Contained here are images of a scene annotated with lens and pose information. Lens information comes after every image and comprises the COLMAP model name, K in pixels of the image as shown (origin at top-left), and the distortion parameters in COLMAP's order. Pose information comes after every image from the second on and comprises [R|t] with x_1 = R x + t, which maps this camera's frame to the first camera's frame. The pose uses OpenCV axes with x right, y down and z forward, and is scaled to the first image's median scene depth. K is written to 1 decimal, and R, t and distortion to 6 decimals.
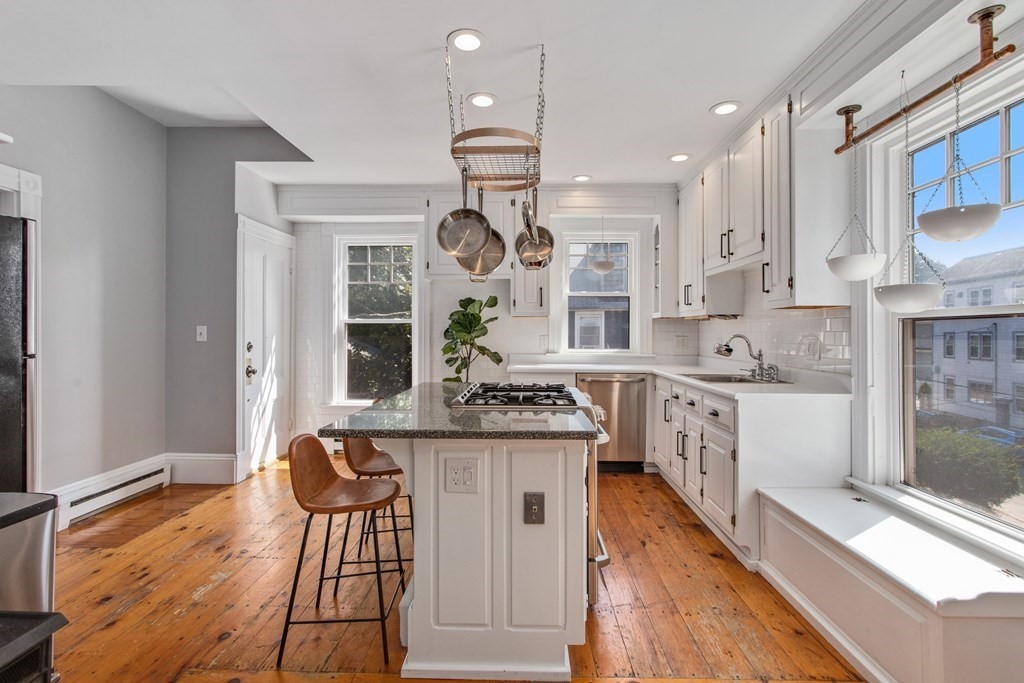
lens RADIAL K [[480.9, 0, 513.0], [0, 480.9, 330.7], [0, 0, 1]] dist [0.012819, -0.001550]
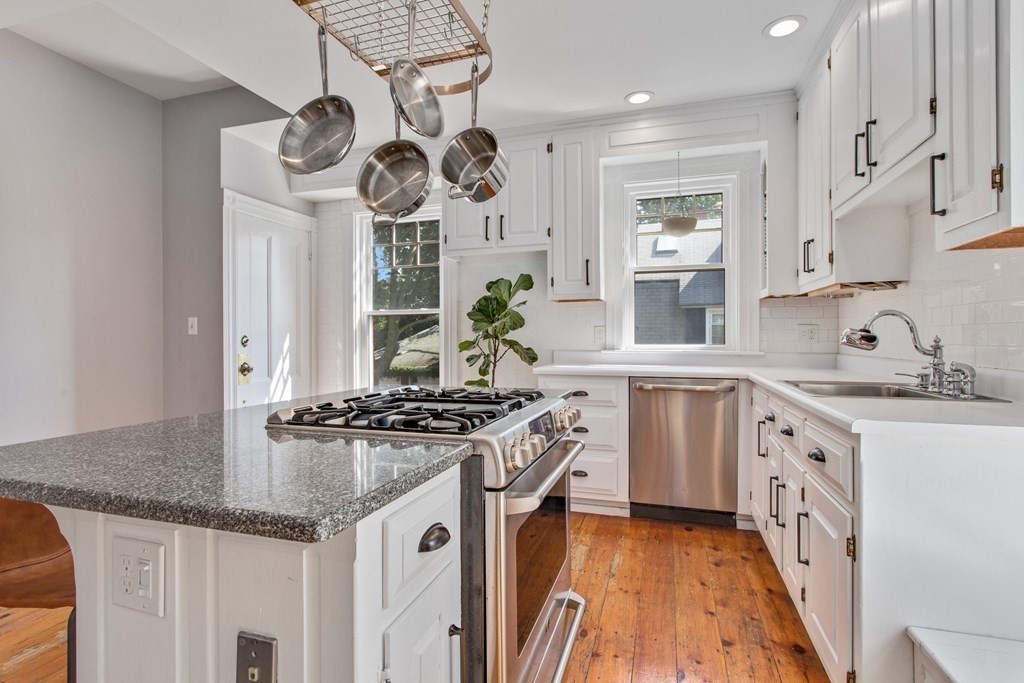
lens RADIAL K [[480.9, 0, 522.4], [0, 480.9, 339.8], [0, 0, 1]] dist [0.012819, -0.001550]
pose [[0.960003, -0.006106, -0.279922, 0.186748], [0.008704, 0.999930, 0.008037, 0.028544], [0.279853, -0.010152, 0.959989, 0.298016]]
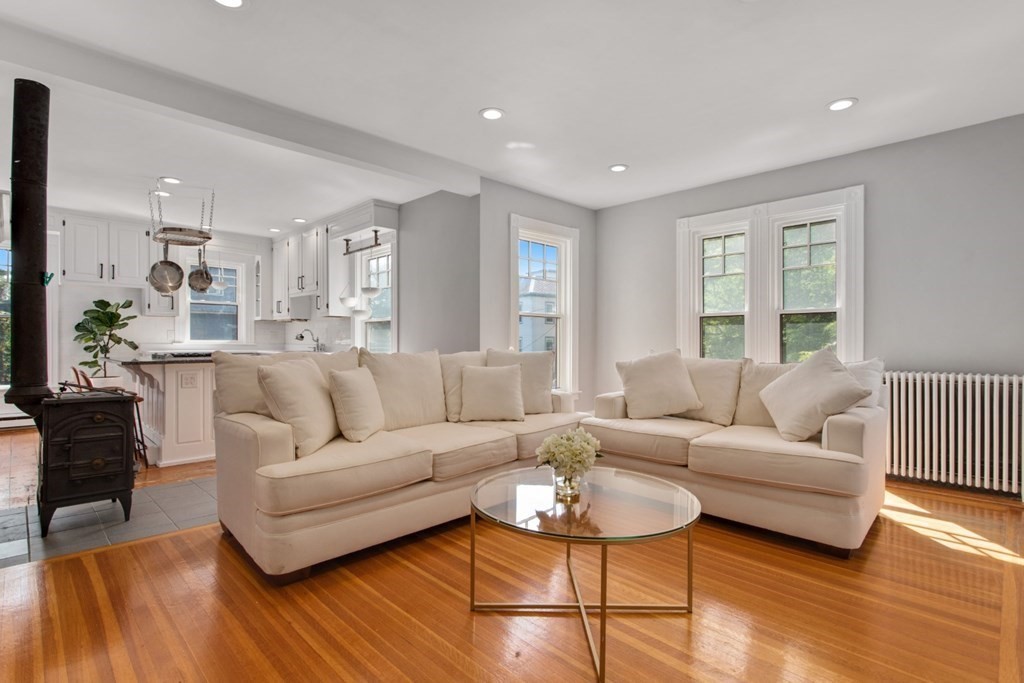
lens RADIAL K [[480.9, 0, 507.5], [0, 480.9, 341.1], [0, 0, 1]] dist [0.012819, -0.001550]
pose [[0.688252, -0.002938, 0.725466, -0.334065], [-0.004201, 0.999959, 0.008036, 0.031422], [-0.725460, -0.008579, 0.688211, -0.799361]]
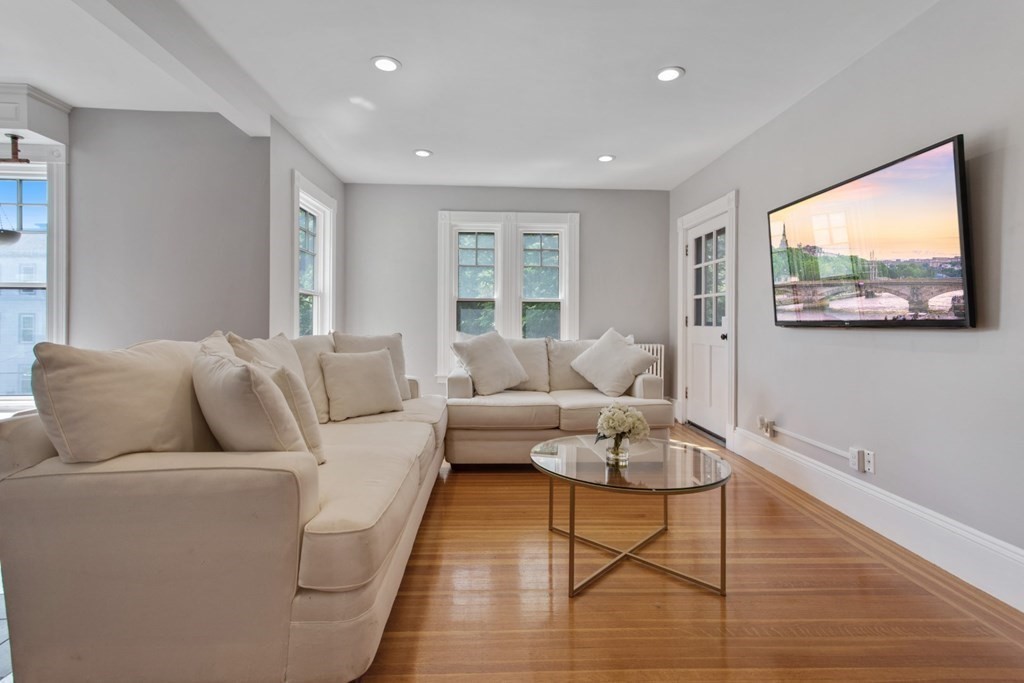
lens RADIAL K [[480.9, 0, 499.5], [0, 480.9, 315.3], [0, 0, 1]] dist [0.012819, -0.001550]
pose [[-0.066756, 0.009646, 0.997723, -0.481559], [-0.016396, 0.999808, -0.010764, 0.031288], [-0.997635, -0.017077, -0.066585, -0.350255]]
